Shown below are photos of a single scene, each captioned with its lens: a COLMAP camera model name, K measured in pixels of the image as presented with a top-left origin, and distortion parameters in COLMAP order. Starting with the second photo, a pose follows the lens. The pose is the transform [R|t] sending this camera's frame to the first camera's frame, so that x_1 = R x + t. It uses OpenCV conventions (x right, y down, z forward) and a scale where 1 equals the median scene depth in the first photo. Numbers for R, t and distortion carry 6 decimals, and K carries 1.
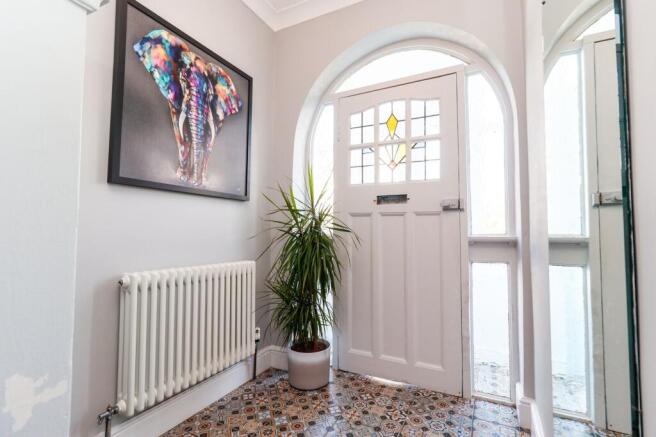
lens RADIAL K [[310.4, 0, 329.9], [0, 310.4, 218.8], [0, 0, 1]] dist [-0.000752, 0.000338]
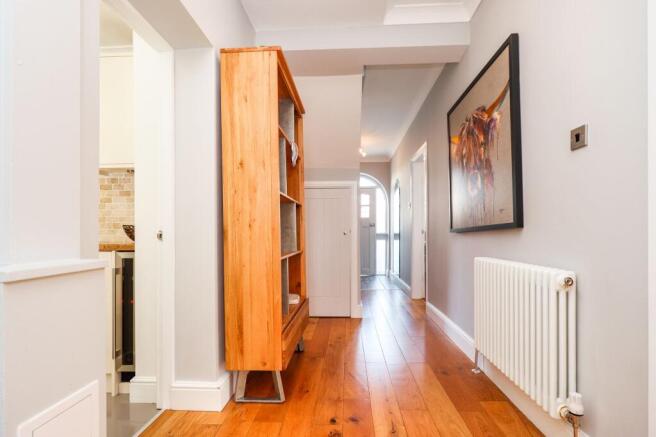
lens RADIAL K [[310.4, 0, 330.0], [0, 310.4, 234.1], [0, 0, 1]] dist [-0.000752, 0.000338]
pose [[0.935334, -0.003247, 0.353751, -0.886504], [-0.014073, 0.998825, 0.046378, -0.064329], [-0.353486, -0.048358, 0.934189, -1.458050]]
